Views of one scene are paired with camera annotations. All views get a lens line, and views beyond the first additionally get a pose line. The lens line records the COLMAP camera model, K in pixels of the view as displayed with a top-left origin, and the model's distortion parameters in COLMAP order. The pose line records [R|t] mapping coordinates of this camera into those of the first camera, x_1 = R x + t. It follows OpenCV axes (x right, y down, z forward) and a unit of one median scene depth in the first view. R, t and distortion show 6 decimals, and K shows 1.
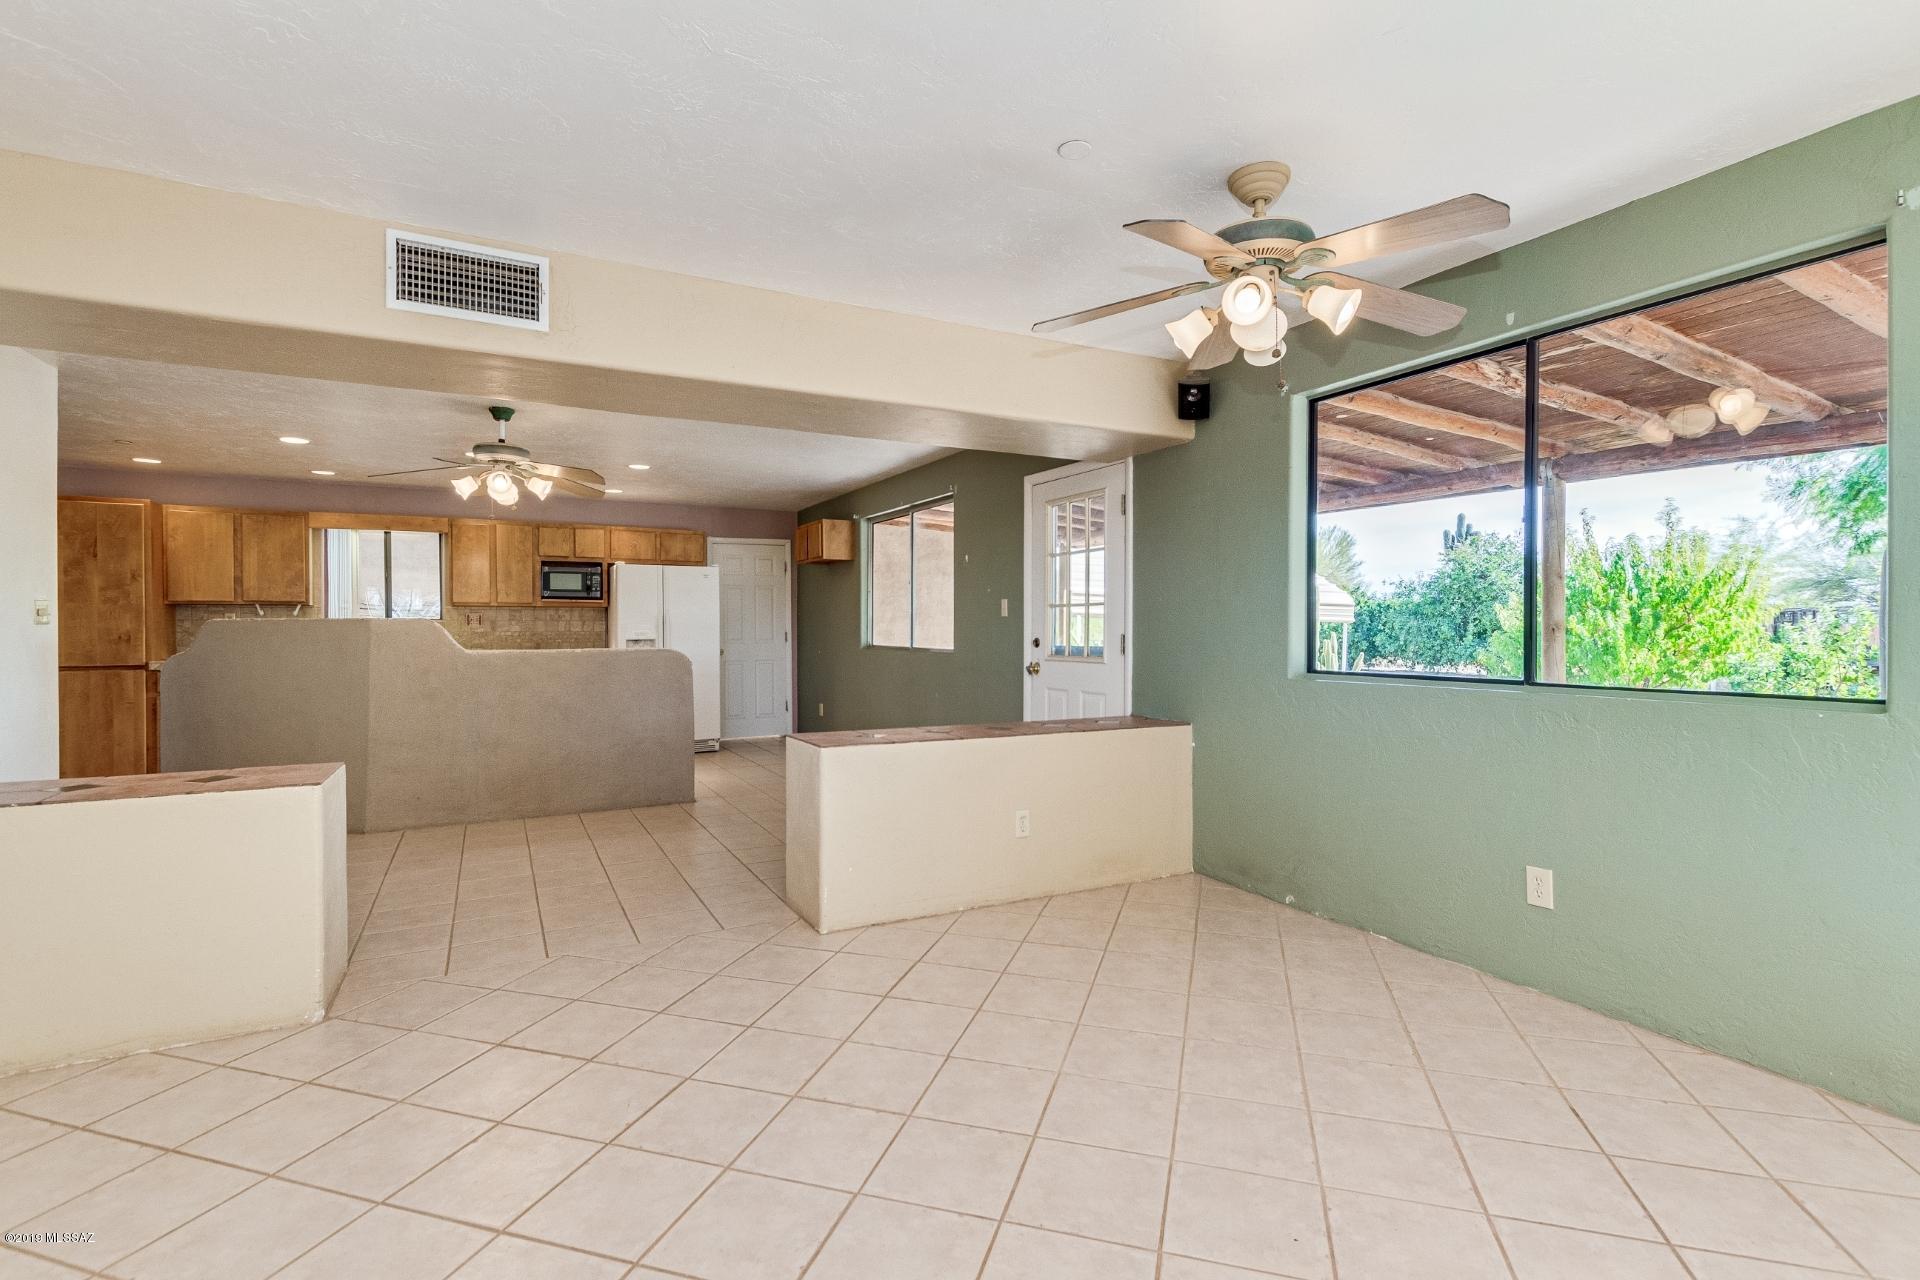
lens RADIAL K [[888.8, 0, 958.7], [0, 888.8, 636.3], [0, 0, 1]] dist [-0.000842, 0.000016]
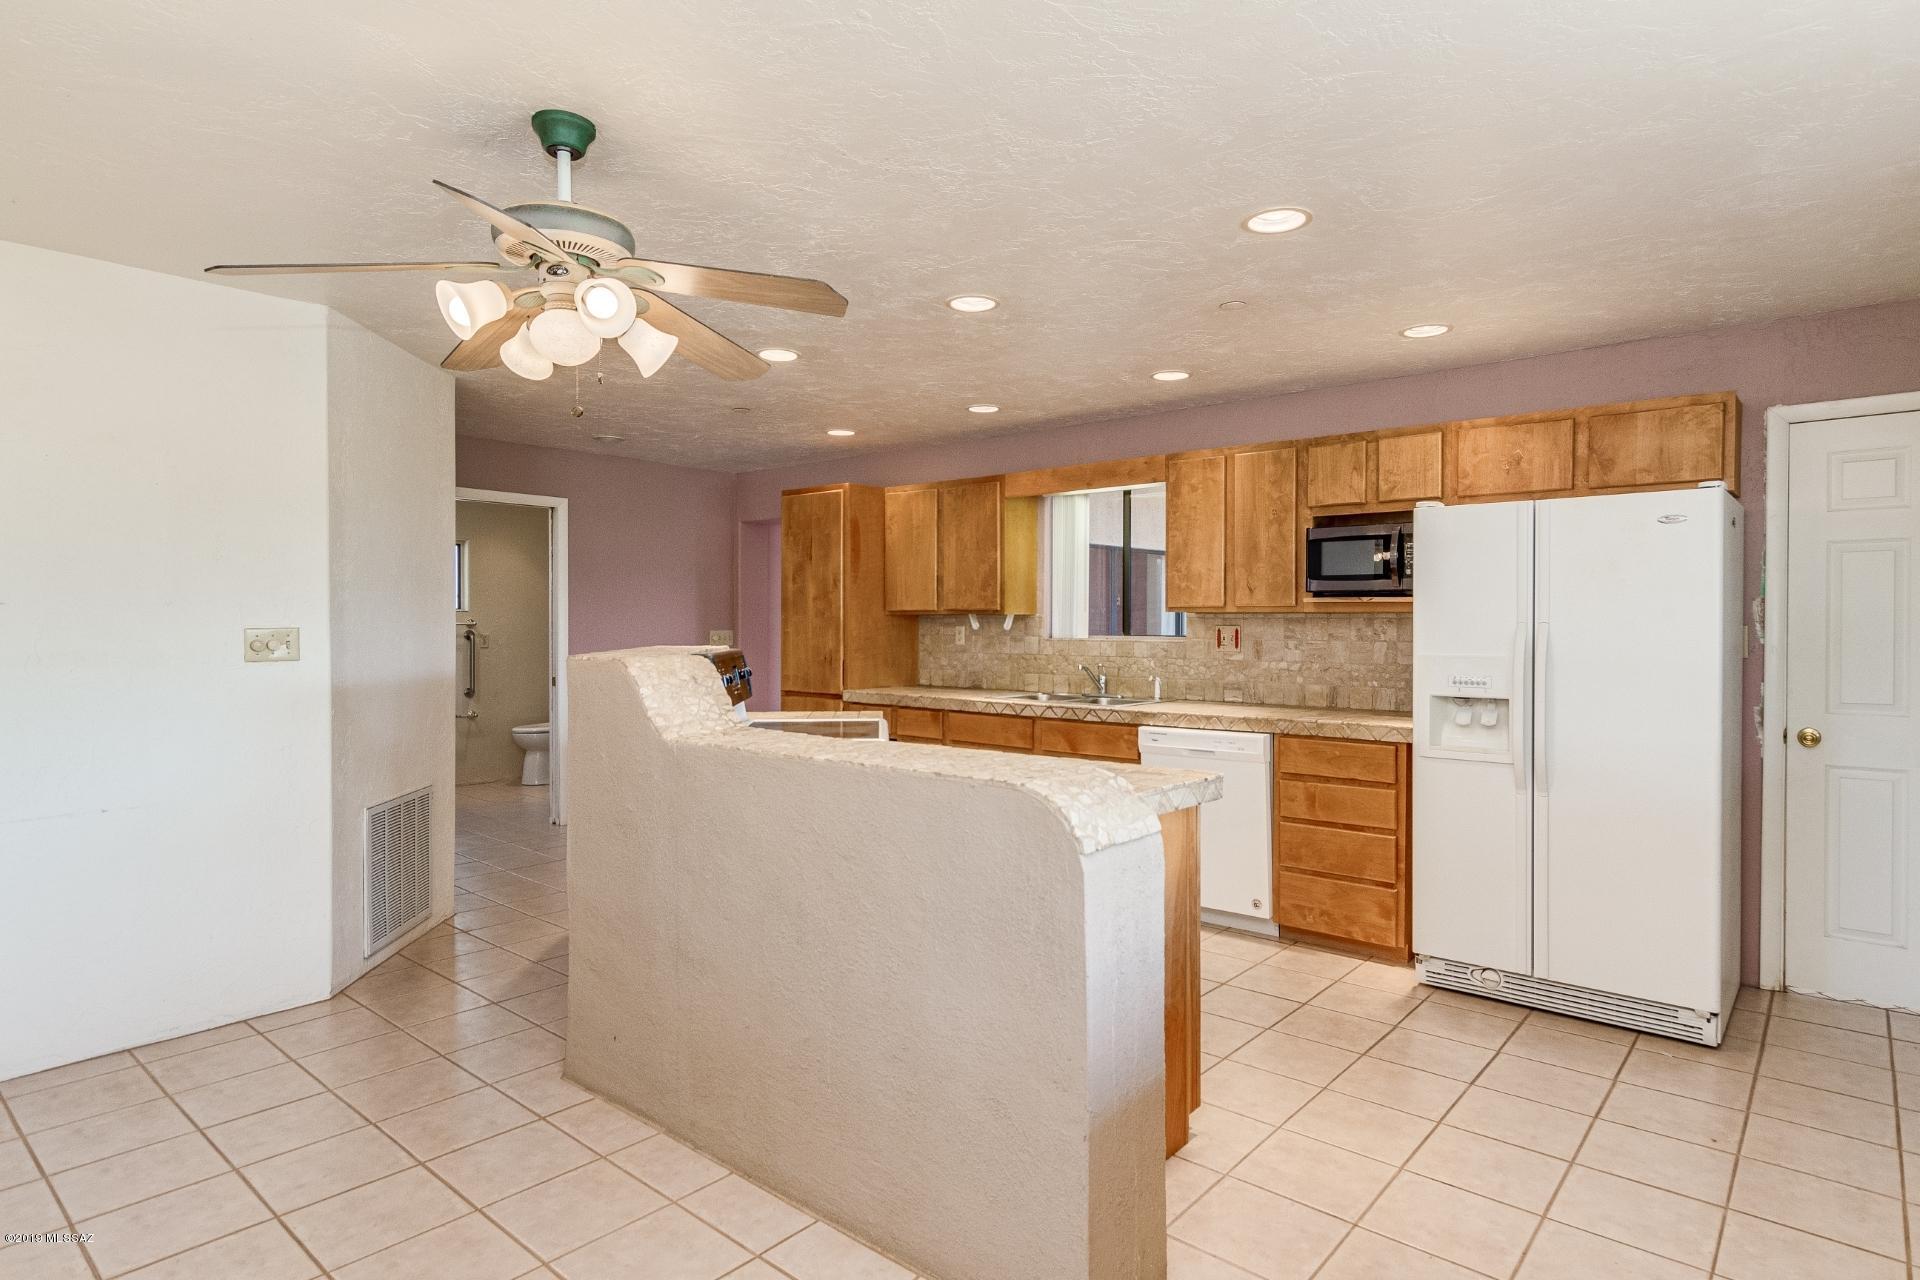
lens RADIAL K [[1042.2, 0, 964.1], [0, 1042.2, 634.2], [0, 0, 1]] dist [-0.000704, 0.000420]
pose [[0.359777, 0.017088, -0.932882, -0.013478], [-0.009505, 0.999848, 0.014649, -0.029110], [0.932990, 0.003597, 0.359885, 0.634490]]
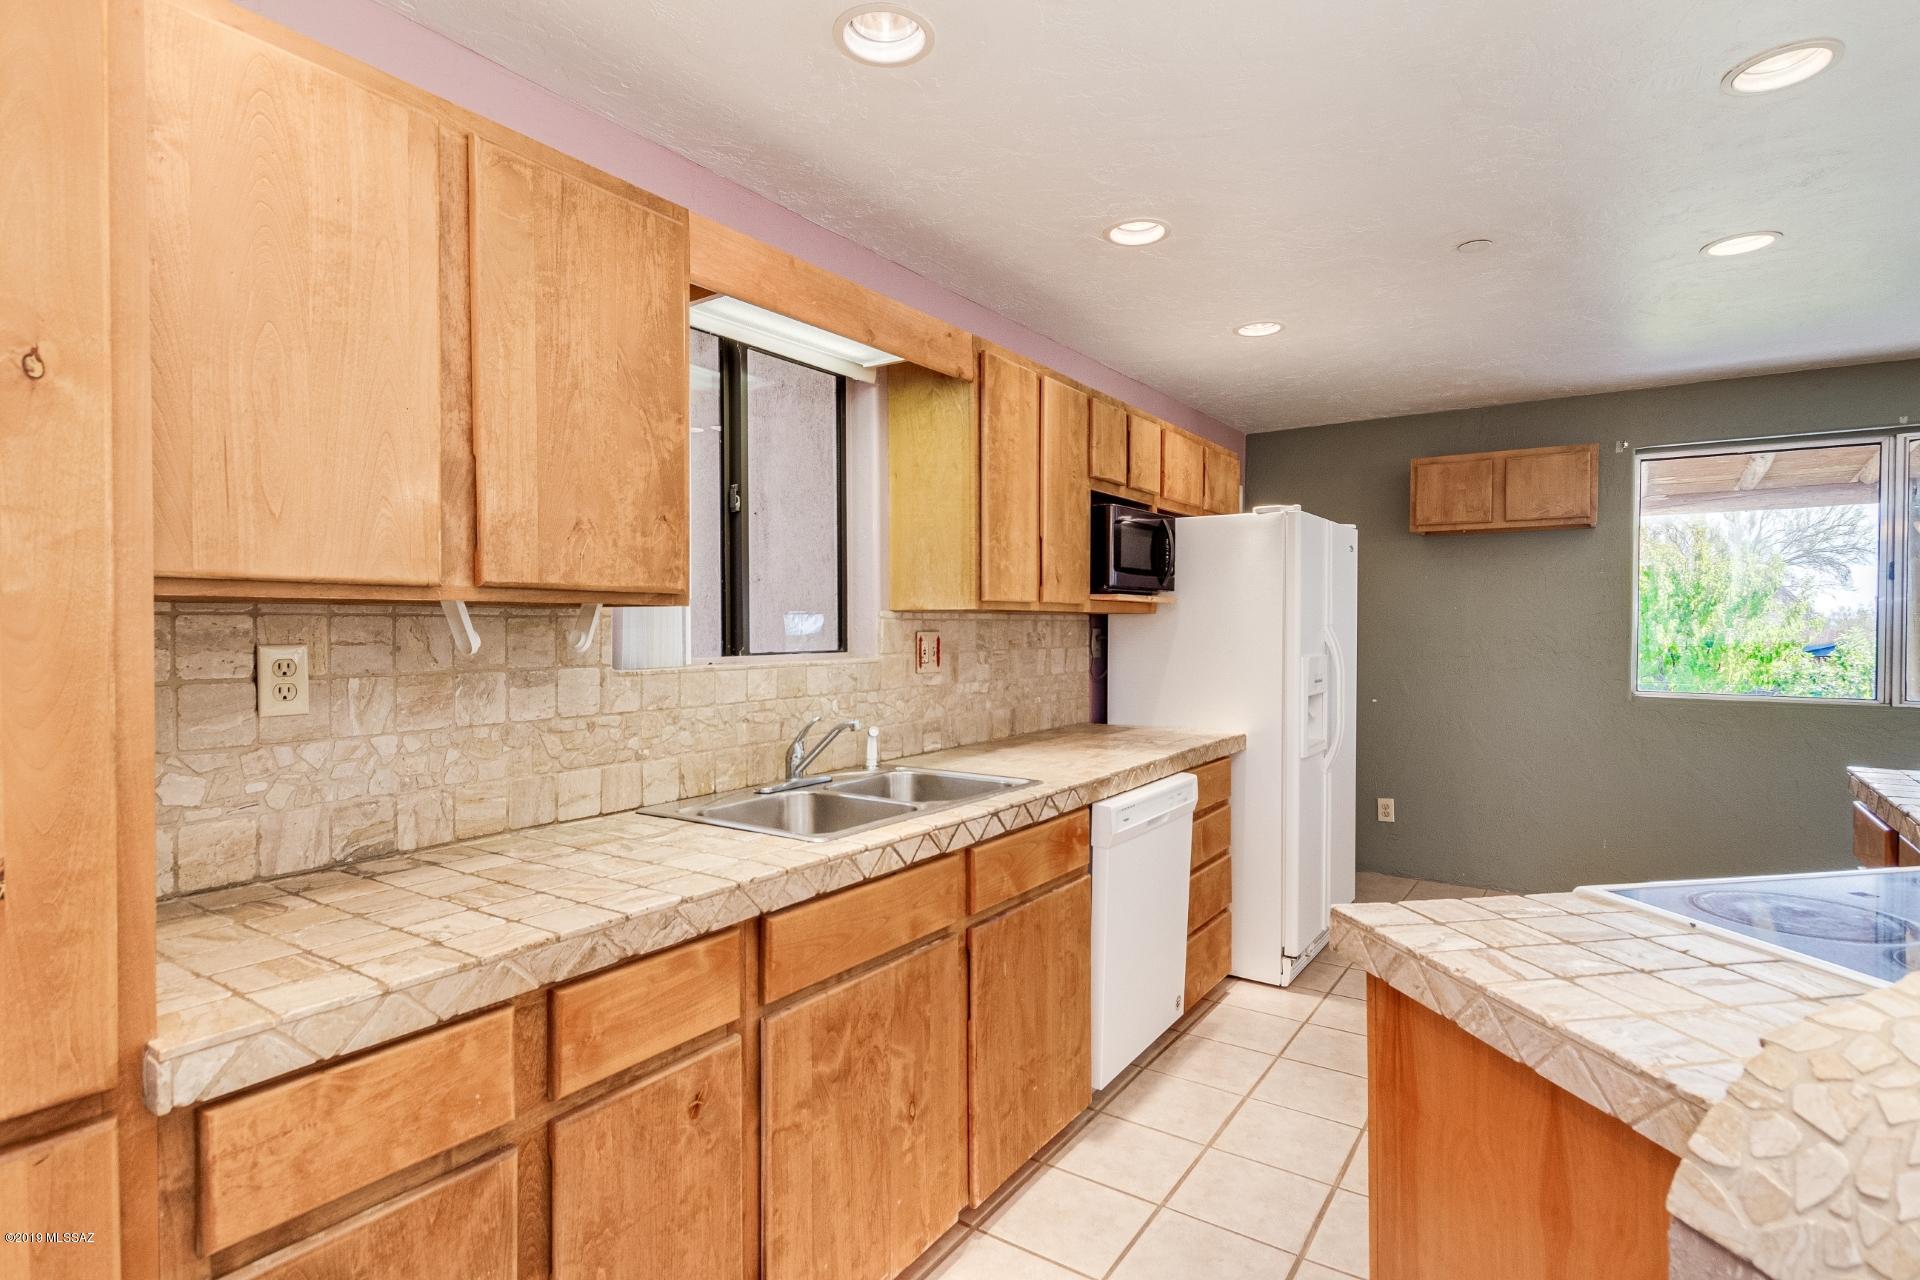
lens RADIAL K [[982.8, 0, 965.6], [0, 982.8, 637.8], [0, 0, 1]] dist [0.021613, 0.000264]
pose [[0.877134, -0.001729, 0.480242, -0.726445], [-0.001359, 0.999981, 0.006081, -0.026479], [-0.480243, -0.005987, 0.877115, 0.674945]]
